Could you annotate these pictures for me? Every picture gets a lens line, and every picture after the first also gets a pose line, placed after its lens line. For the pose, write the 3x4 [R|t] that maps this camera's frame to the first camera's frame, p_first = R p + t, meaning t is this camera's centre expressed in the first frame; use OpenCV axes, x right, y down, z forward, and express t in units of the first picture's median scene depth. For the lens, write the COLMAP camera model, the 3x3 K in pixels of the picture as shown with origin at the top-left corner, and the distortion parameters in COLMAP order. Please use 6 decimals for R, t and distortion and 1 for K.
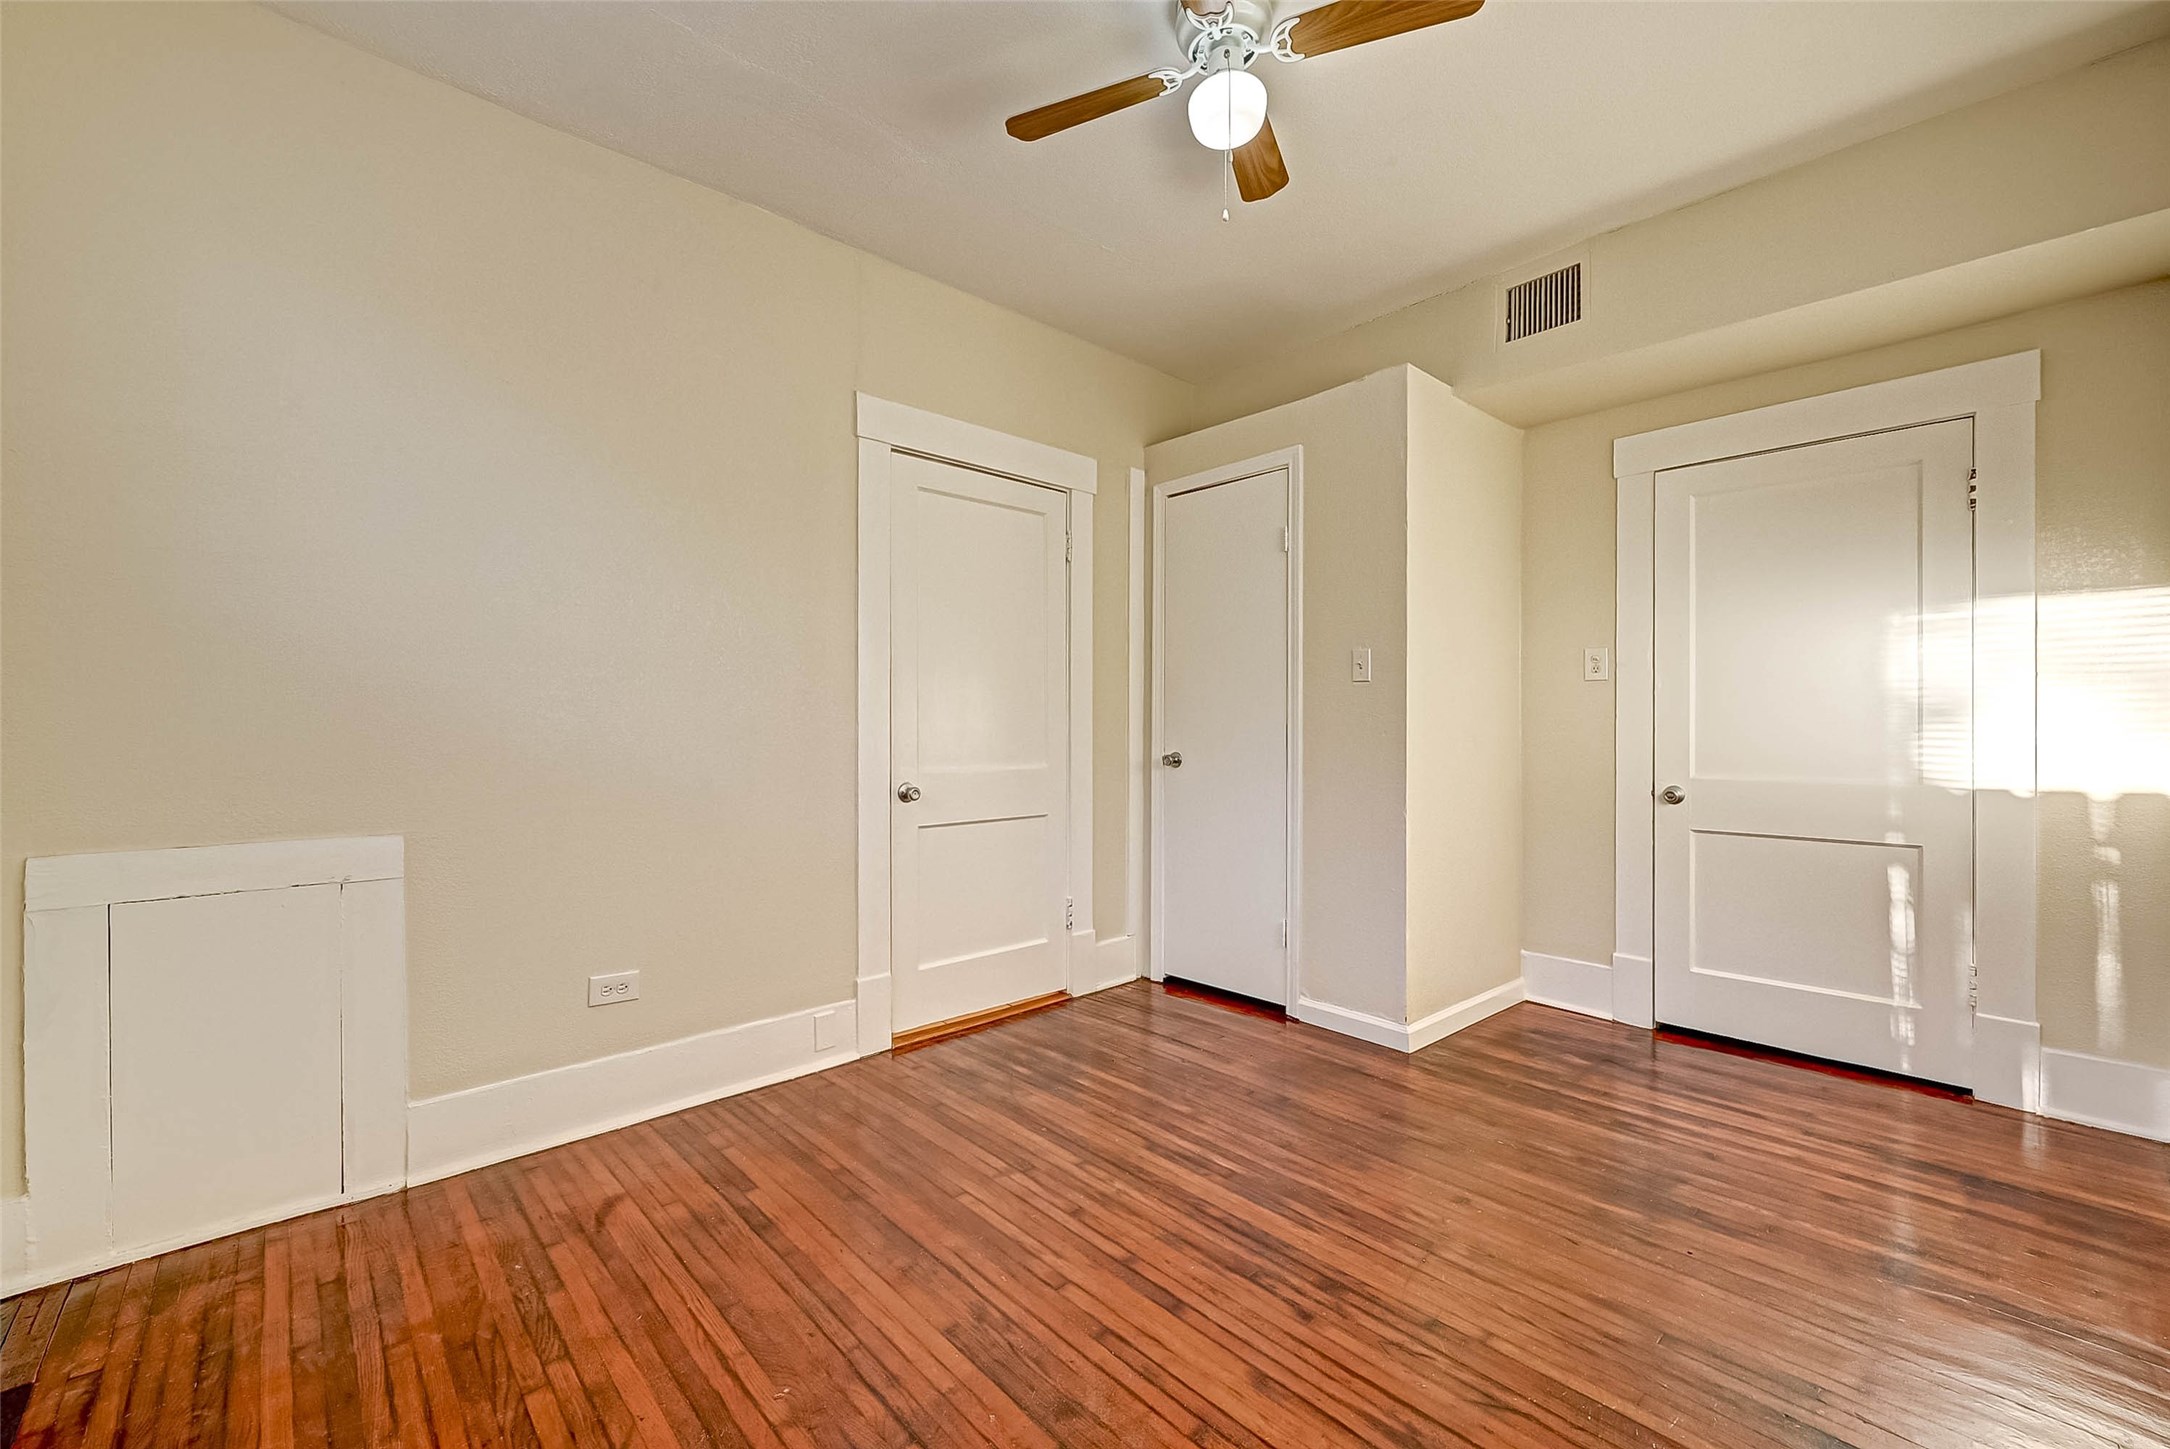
lens RADIAL K [[870.9, 0, 1092.2], [0, 870.9, 726.0], [0, 0, 1]] dist [-0.000038, 0.000104]
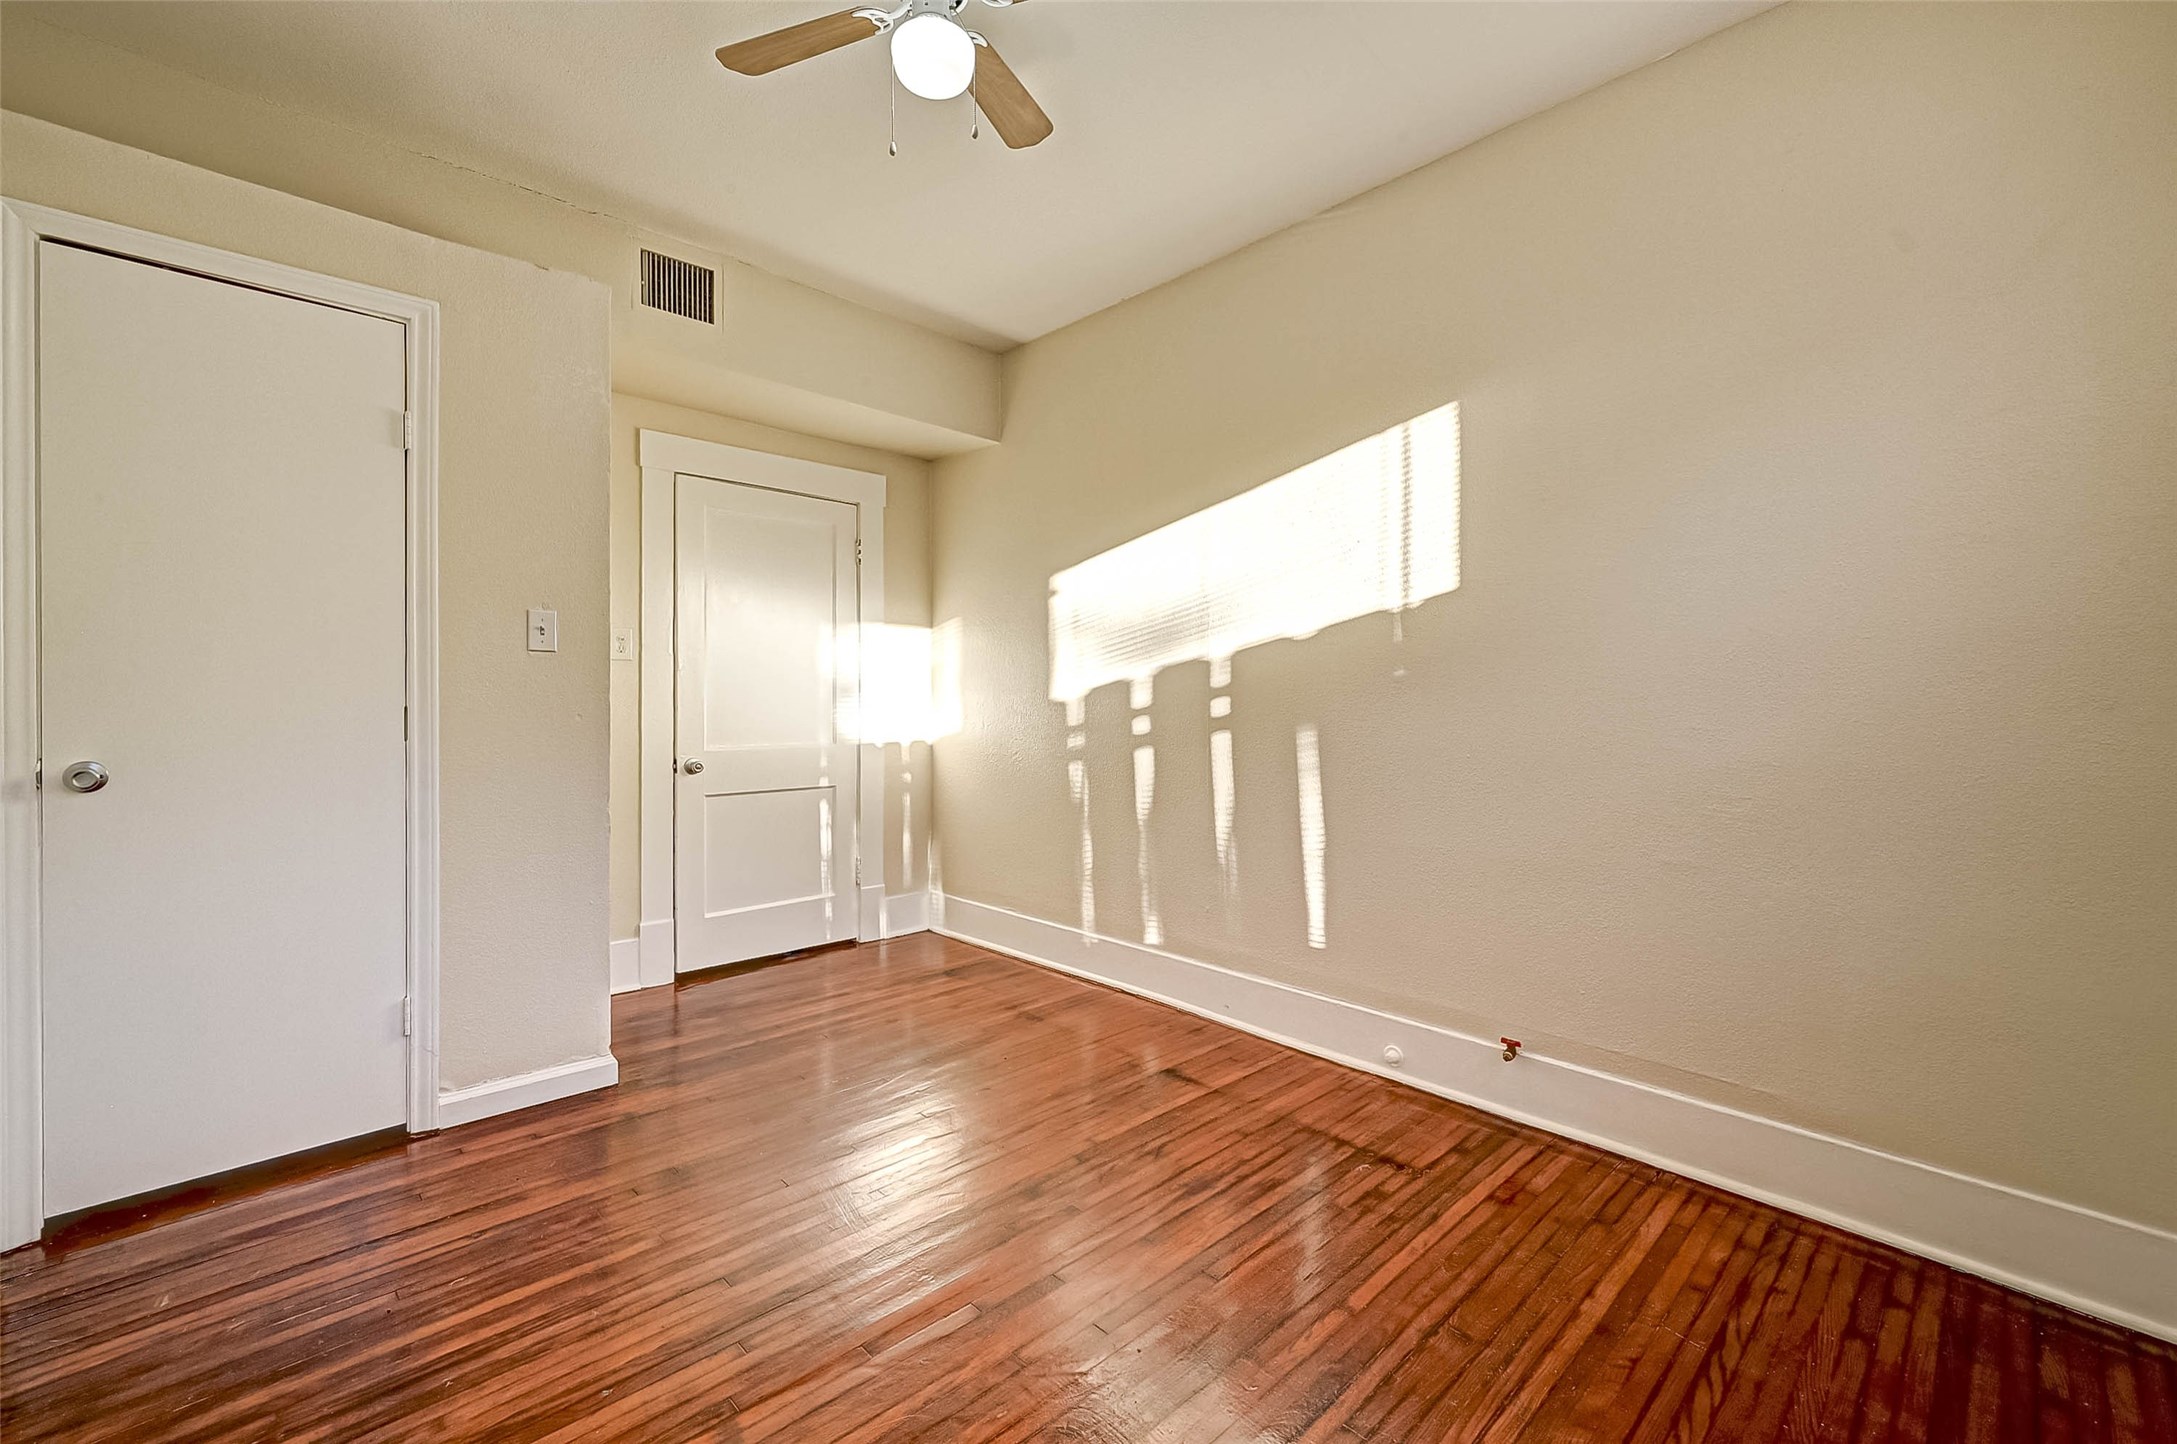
lens RADIAL K [[893.2, 0, 1080.0], [0, 893.2, 706.5], [0, 0, 1]] dist [-0.000409, 0.000272]
pose [[0.006930, -0.008918, 0.999936, -0.601660], [0.000204, 0.999960, 0.008917, -0.010111], [-0.999976, 0.000143, 0.006932, 0.613284]]
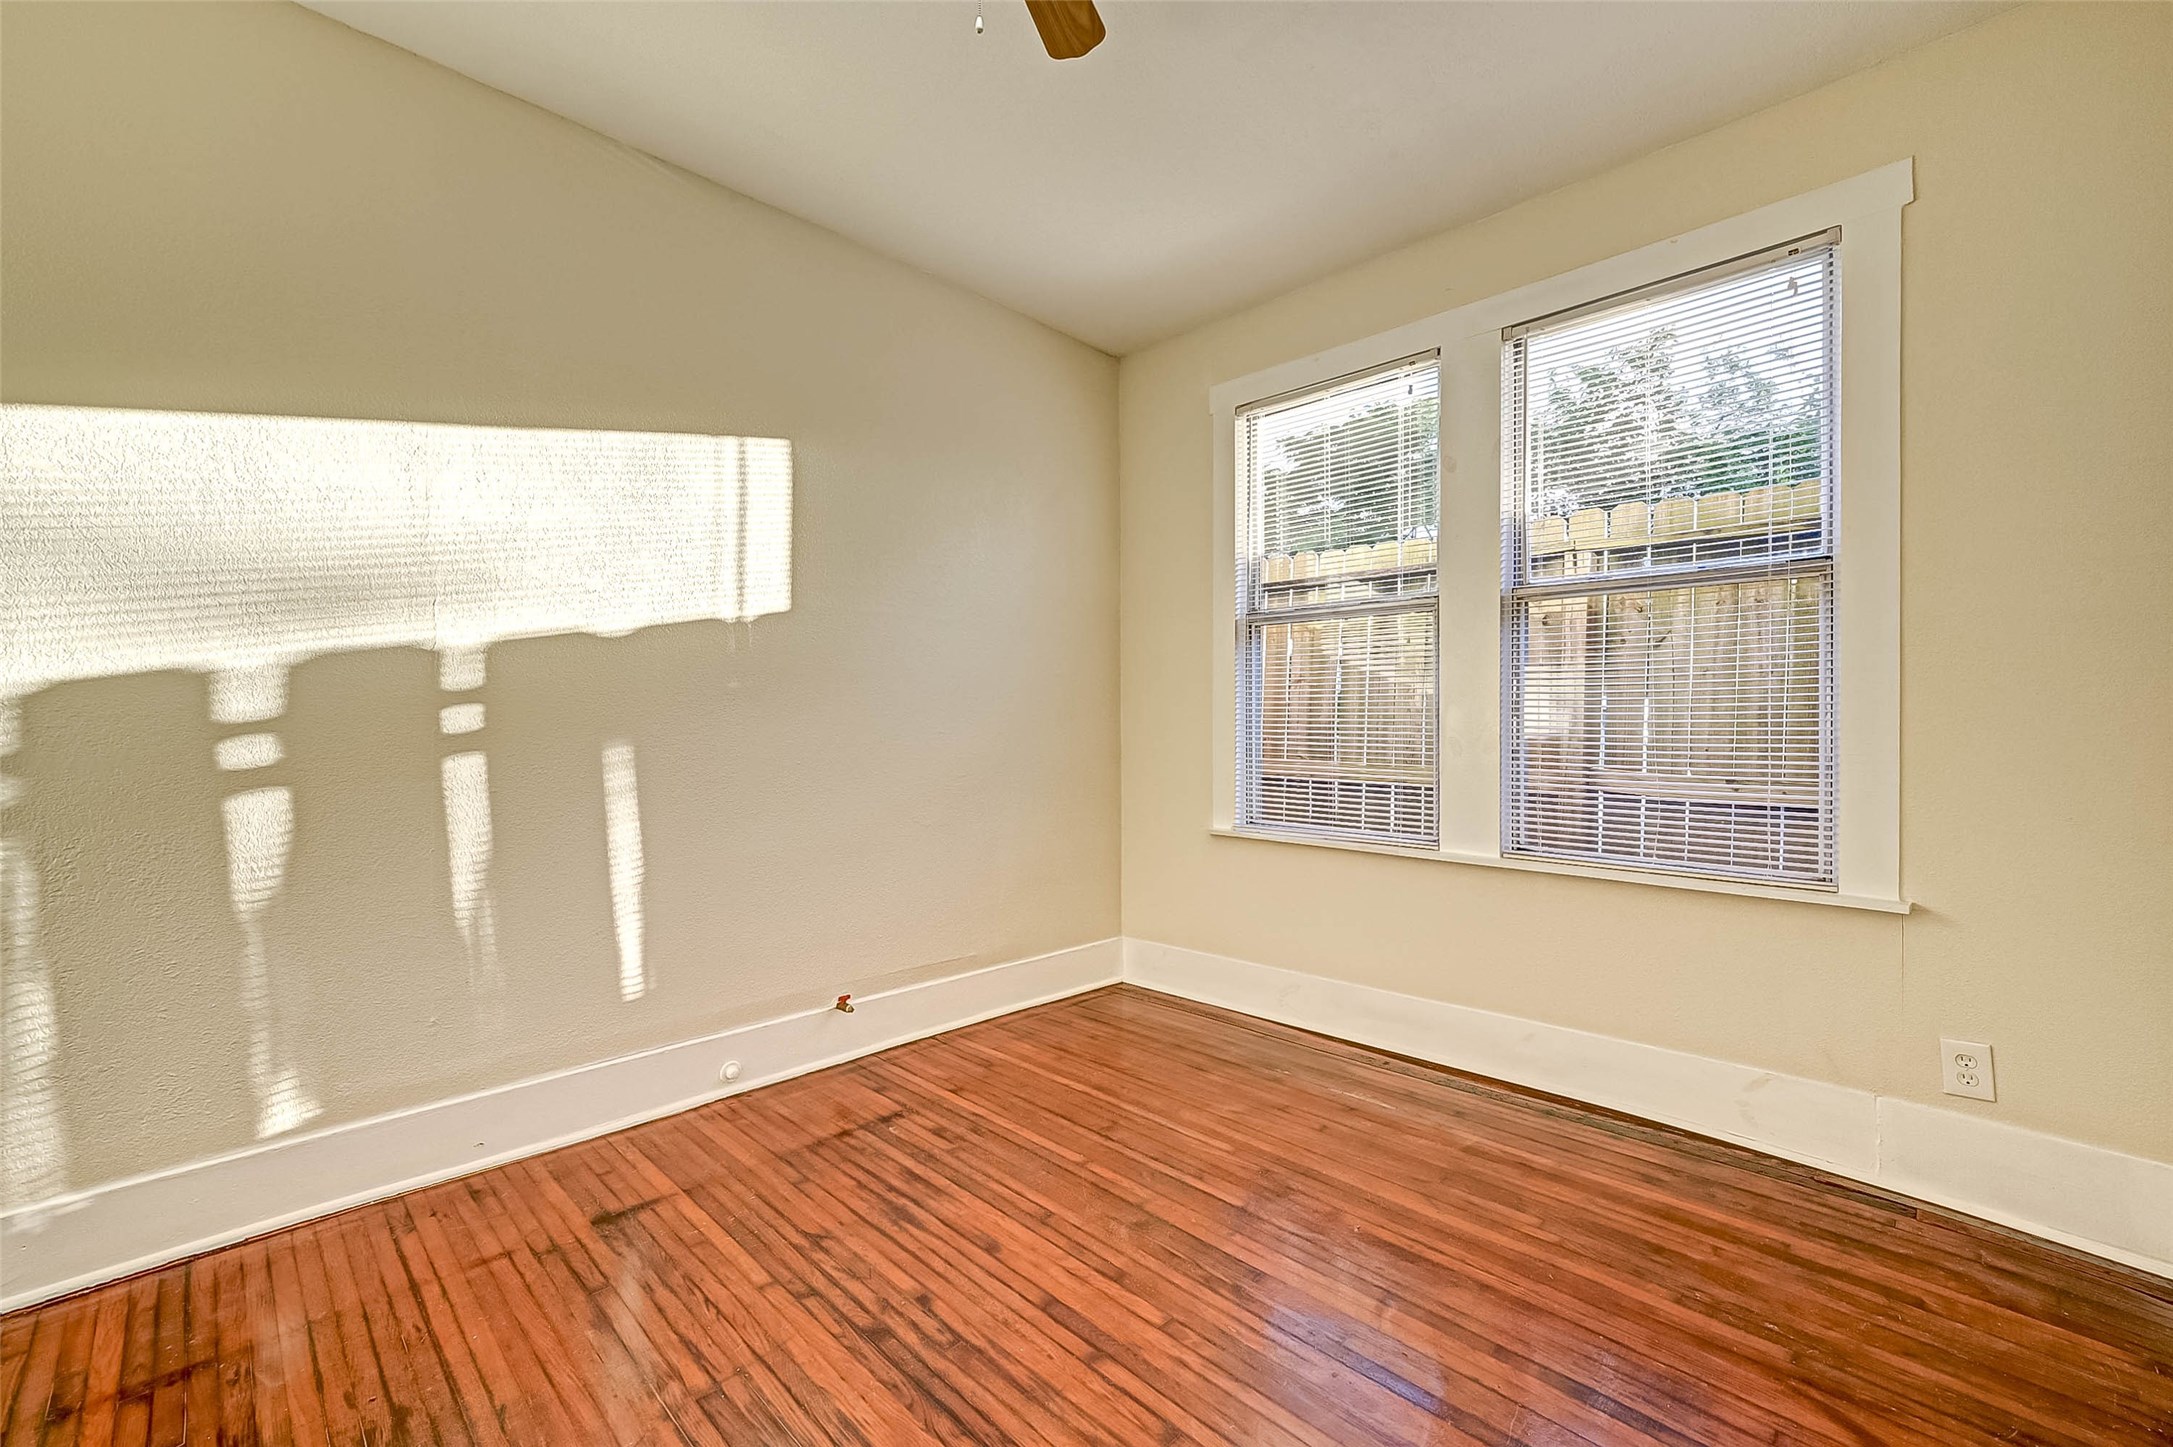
lens RADIAL K [[891.6, 0, 1078.0], [0, 891.6, 708.1], [0, 0, 1]] dist [-0.000409, 0.000272]
pose [[-0.999739, -0.008186, -0.021334, 0.057010], [-0.007936, 0.999899, -0.011760, -0.003264], [0.021428, -0.011587, -0.999703, 1.288553]]
